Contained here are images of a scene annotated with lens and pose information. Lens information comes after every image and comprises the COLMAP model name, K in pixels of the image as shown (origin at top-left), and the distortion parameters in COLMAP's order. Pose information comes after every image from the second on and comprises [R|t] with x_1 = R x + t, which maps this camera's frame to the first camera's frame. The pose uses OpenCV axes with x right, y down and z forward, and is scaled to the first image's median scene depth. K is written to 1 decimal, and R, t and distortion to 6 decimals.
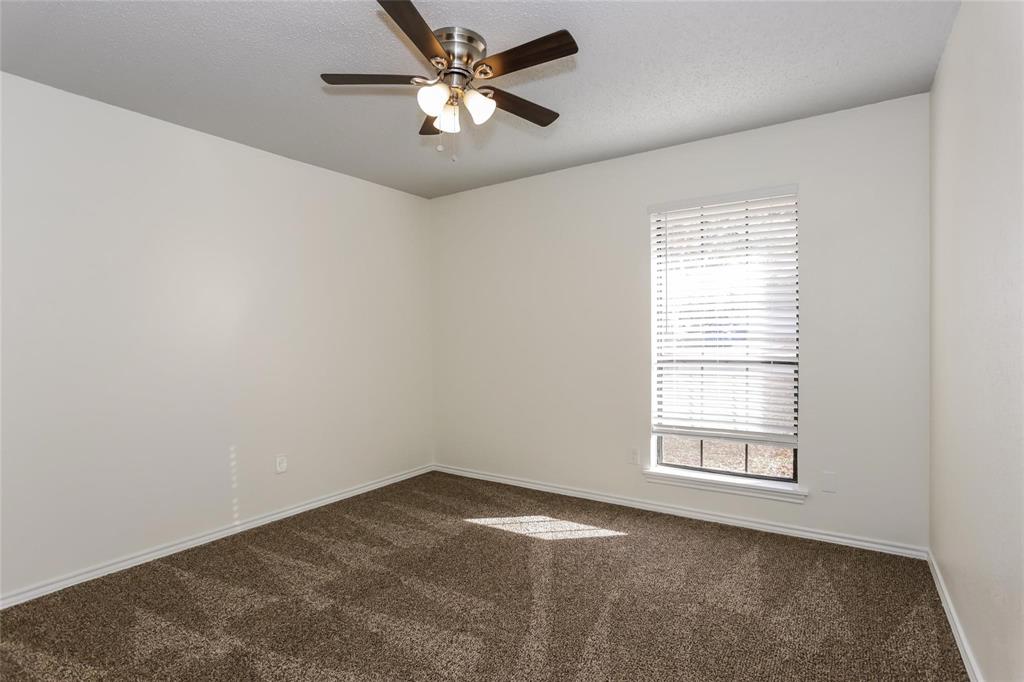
lens RADIAL K [[503.7, 0, 507.9], [0, 503.7, 343.4], [0, 0, 1]] dist [-0.063880, 0.027584]
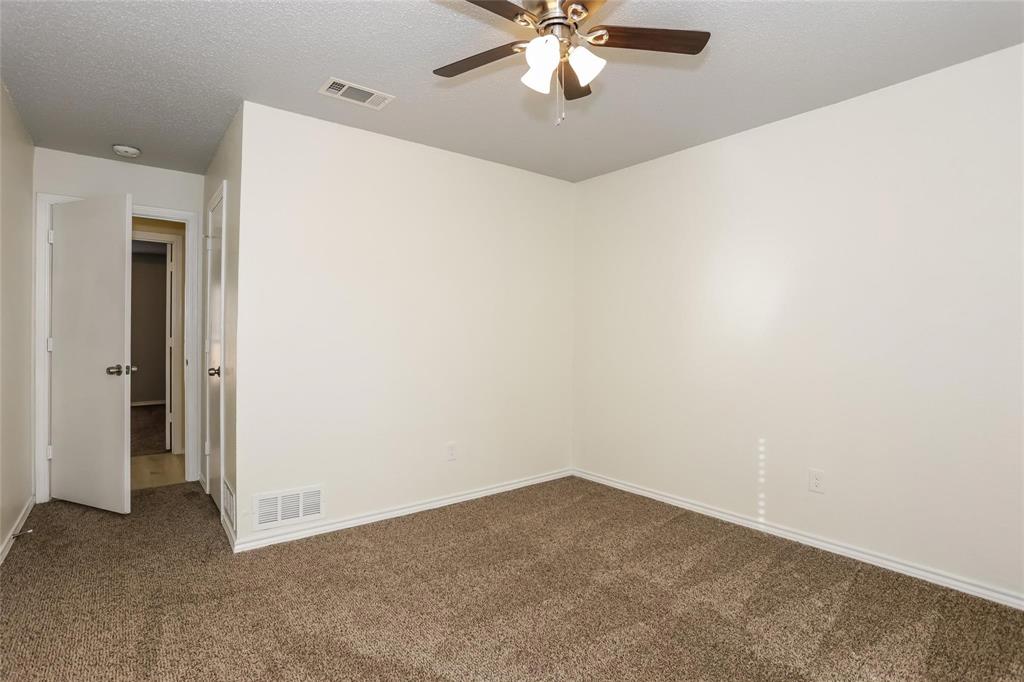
lens RADIAL K [[503.7, 0, 507.9], [0, 503.7, 343.4], [0, 0, 1]] dist [-0.063880, 0.027584]
pose [[-0.321191, 0.023741, -0.946717, 0.528577], [-0.004713, 0.999633, 0.026667, 0.003061], [0.947003, 0.013027, -0.320961, 0.900679]]
